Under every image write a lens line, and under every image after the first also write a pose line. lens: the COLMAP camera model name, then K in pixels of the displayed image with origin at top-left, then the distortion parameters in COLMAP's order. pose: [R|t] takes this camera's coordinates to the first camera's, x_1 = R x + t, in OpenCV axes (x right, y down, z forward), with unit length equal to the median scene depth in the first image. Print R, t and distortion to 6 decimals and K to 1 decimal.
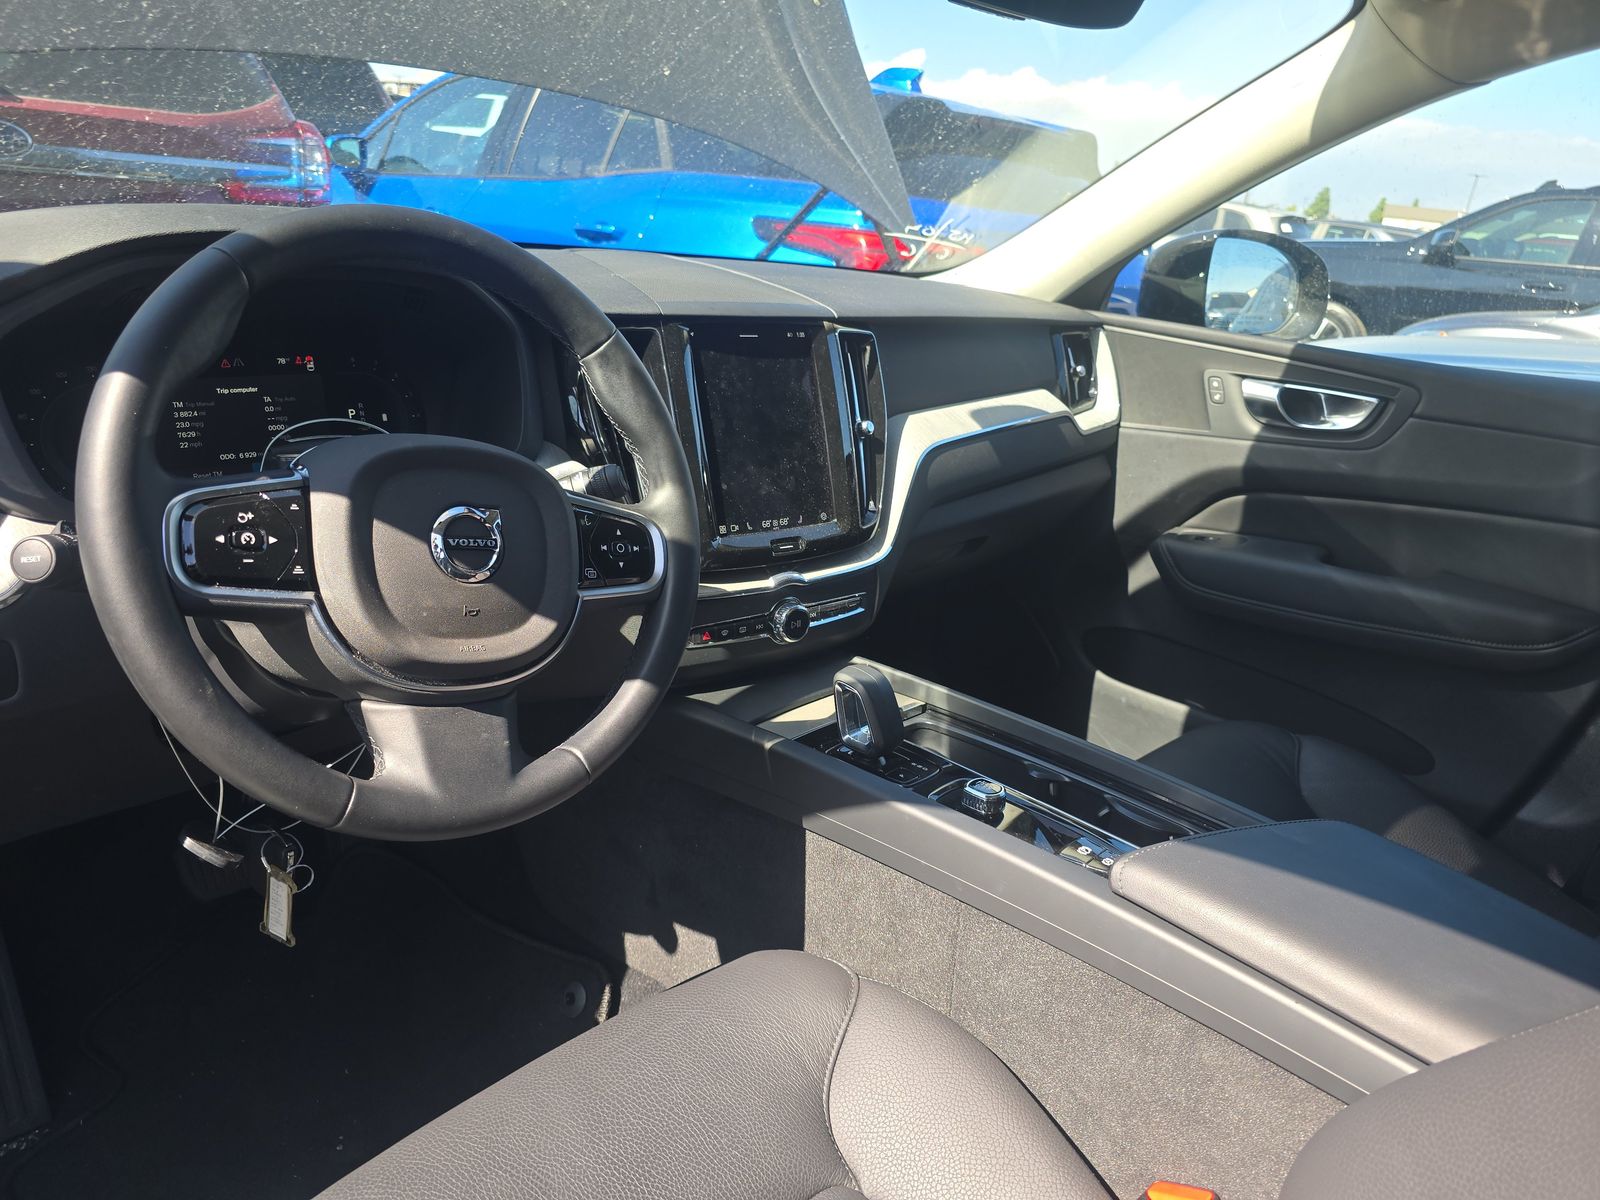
lens RADIAL K [[1082.2, 0, 809.0], [0, 1082.2, 595.0], [0, 0, 1]] dist [0.028428, -0.033588]
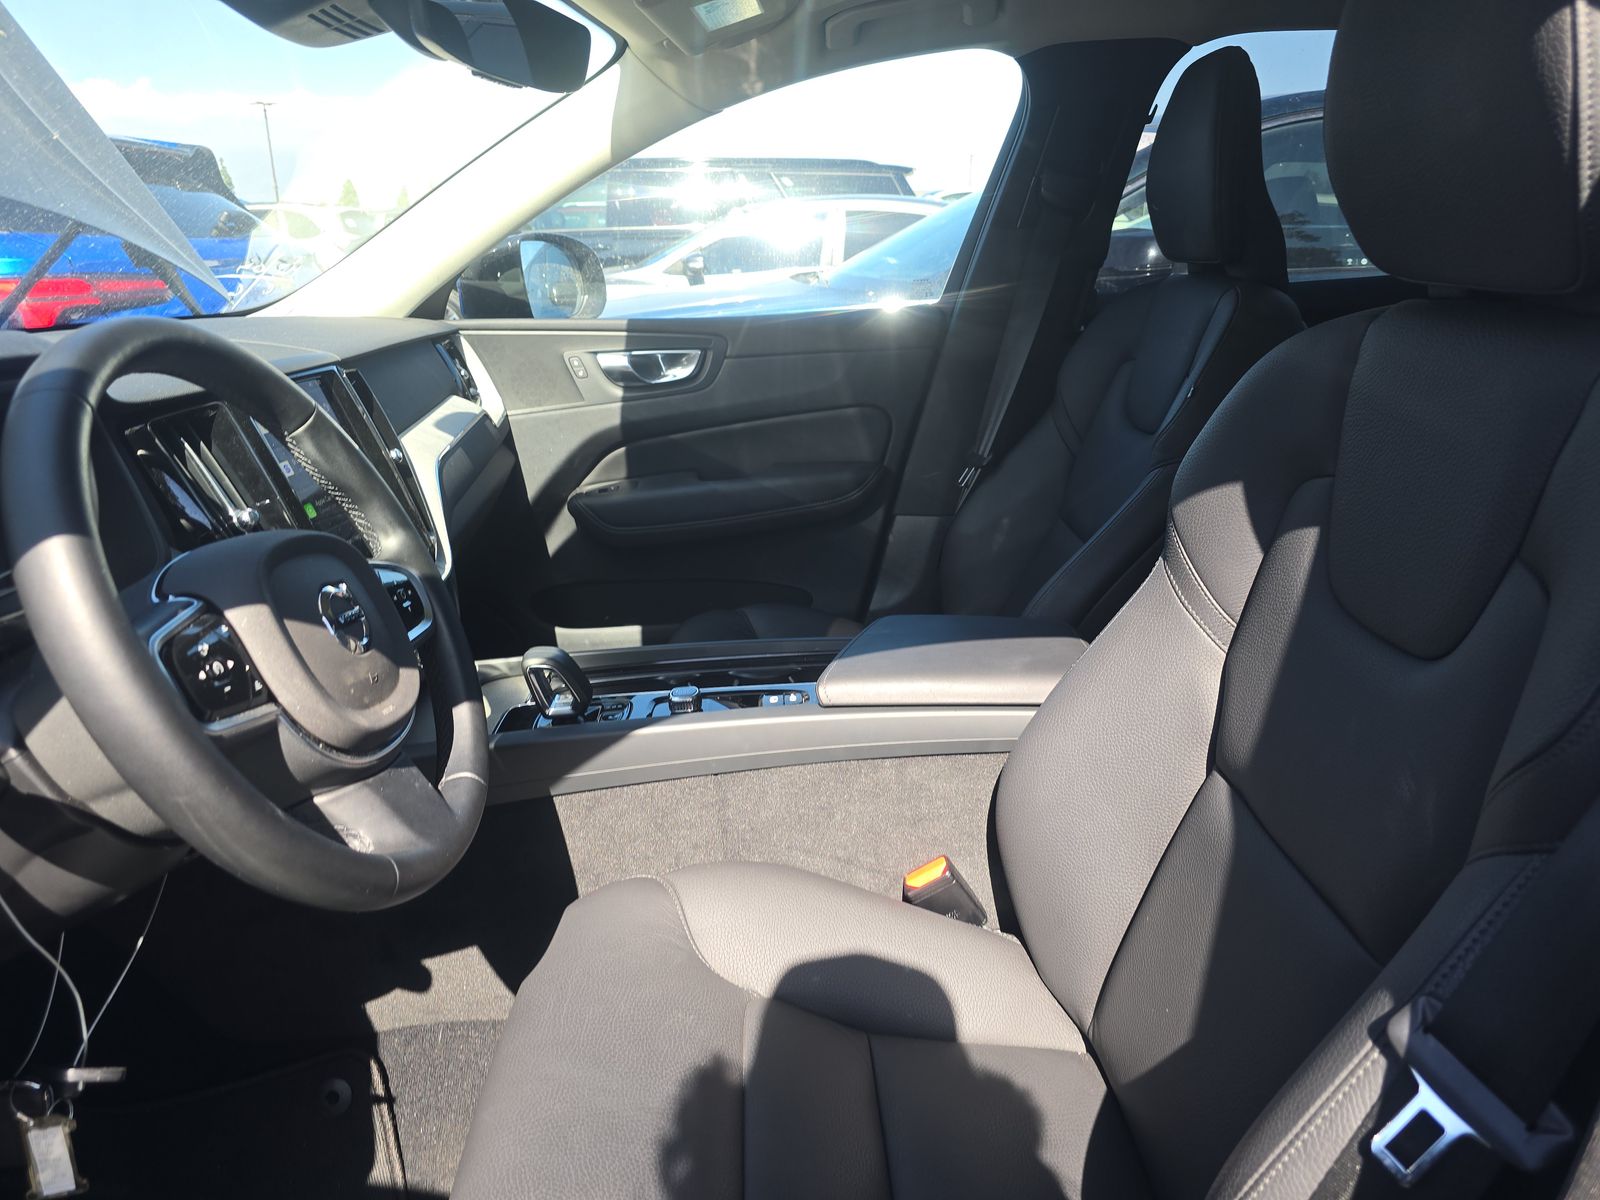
lens RADIAL K [[1080.0, 0, 800.0], [0, 1080.0, 600.0], [0, 0, 1]] dist [0.049706, -0.054916]
pose [[0.694977, -0.327607, 0.640063, -0.319721], [0.319601, 0.938149, 0.133157, -0.030707], [-0.644098, 0.112024, 0.756696, -0.036293]]
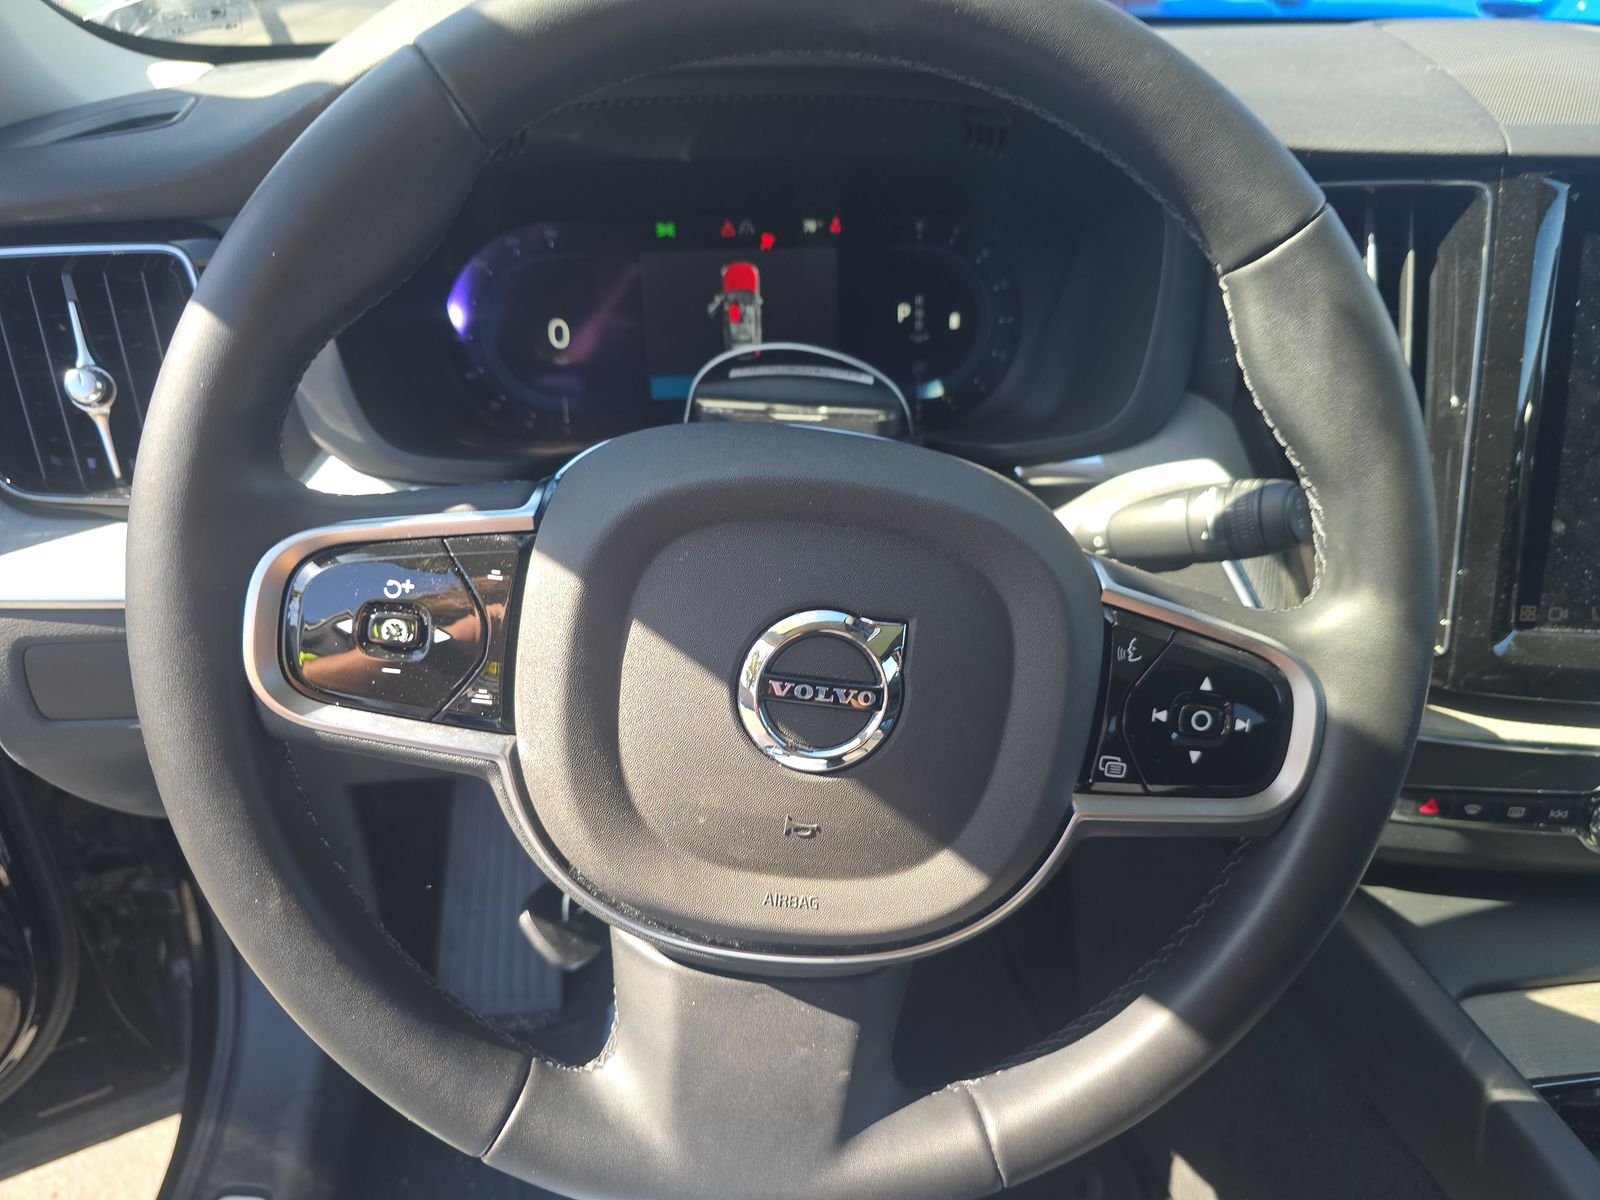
lens RADIAL K [[1082.2, 0, 809.0], [0, 1082.2, 595.0], [0, 0, 1]] dist [0.028428, -0.033588]
pose [[0.754963, 0.250334, -0.606105, -0.020841], [-0.155998, 0.966295, 0.204789, -0.086627], [0.636942, -0.060056, 0.768569, 0.302968]]
